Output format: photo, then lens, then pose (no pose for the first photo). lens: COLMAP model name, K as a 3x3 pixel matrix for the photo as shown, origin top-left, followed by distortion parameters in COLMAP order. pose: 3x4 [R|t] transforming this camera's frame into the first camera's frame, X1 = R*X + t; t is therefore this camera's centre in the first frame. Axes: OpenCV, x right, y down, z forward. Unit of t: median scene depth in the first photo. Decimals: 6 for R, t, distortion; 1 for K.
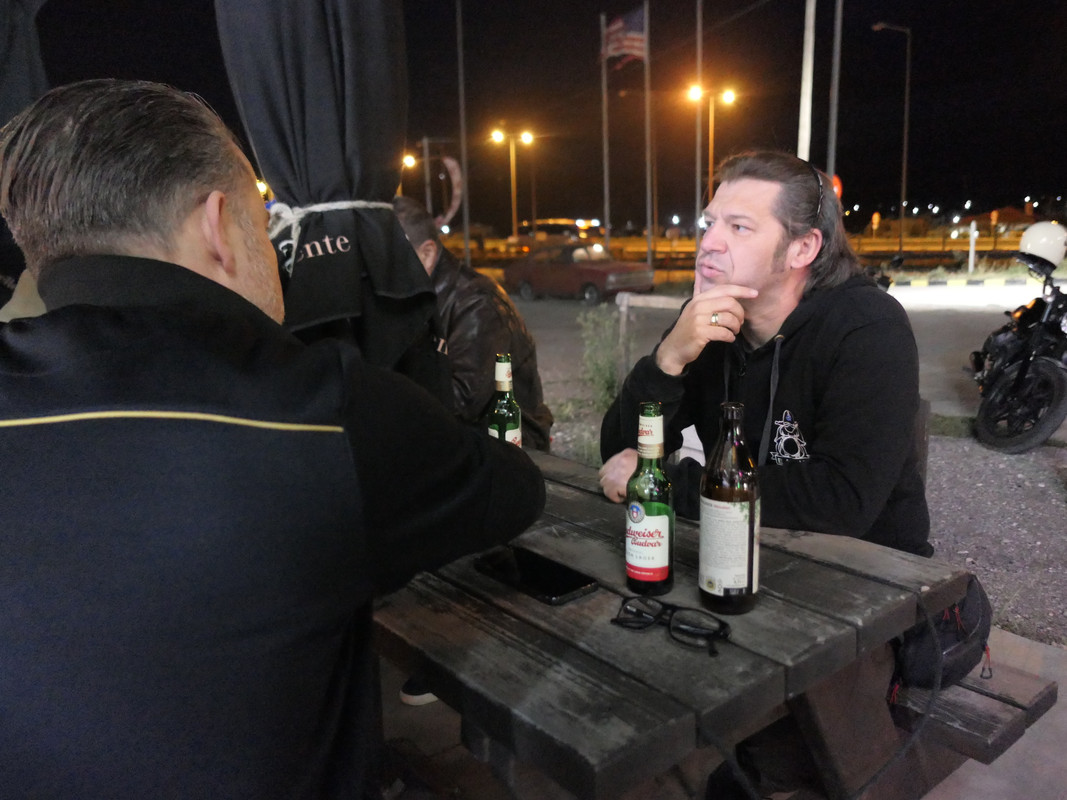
lens RADIAL K [[833.4, 0, 533.5], [0, 833.4, 400.0], [0, 0, 1]] dist [-0.010772, 0.000536]
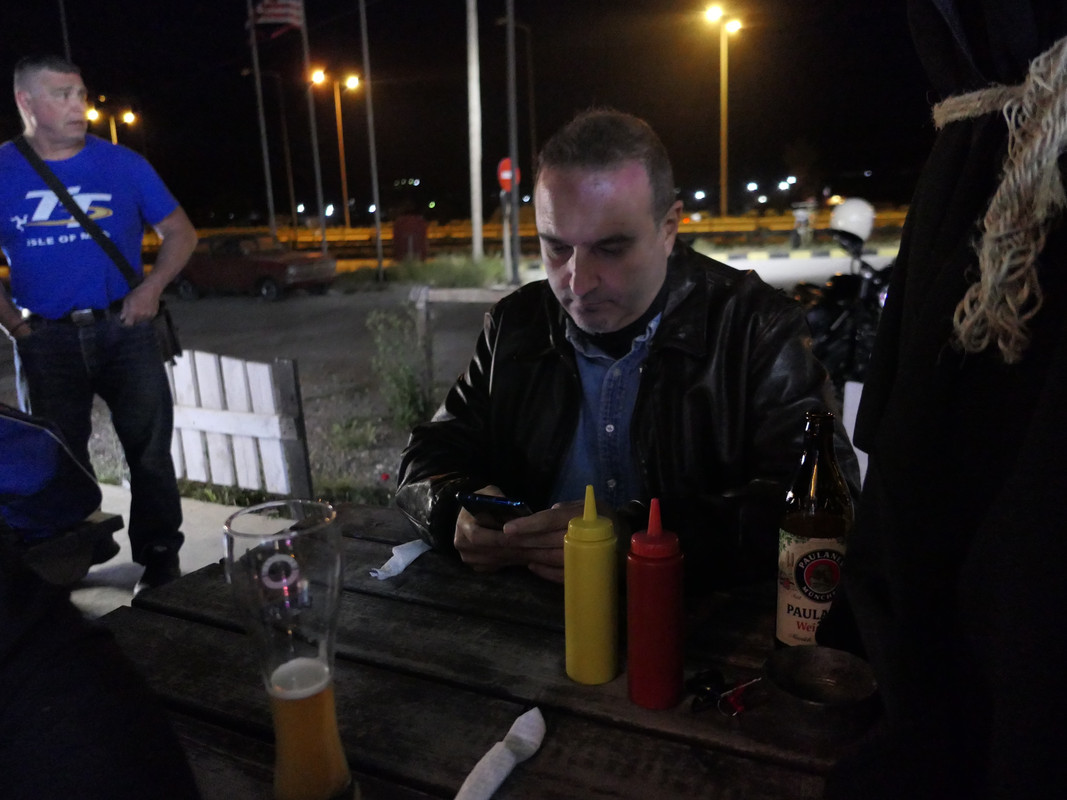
lens RADIAL K [[833.4, 0, 533.5], [0, 833.4, 400.0], [0, 0, 1]] dist [-0.010772, 0.000536]
pose [[0.905845, -0.095484, 0.412708, -0.049299], [0.090340, 0.995396, 0.032010, -0.010887], [-0.413865, 0.008288, 0.910301, 0.066655]]
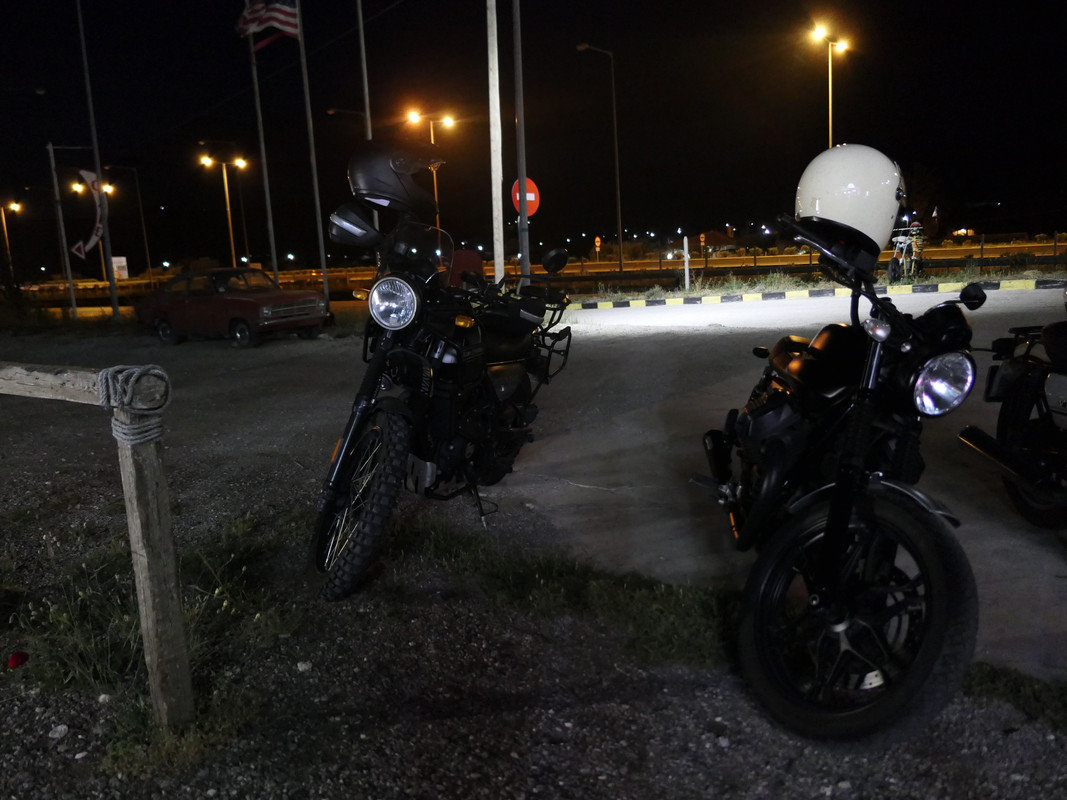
lens RADIAL K [[833.4, 0, 533.5], [0, 833.4, 400.0], [0, 0, 1]] dist [-0.010772, 0.000536]
pose [[0.954994, -0.068430, 0.288625, 0.091930], [0.078520, 0.996635, -0.023512, -0.024361], [-0.286045, 0.045117, 0.957153, 0.177178]]
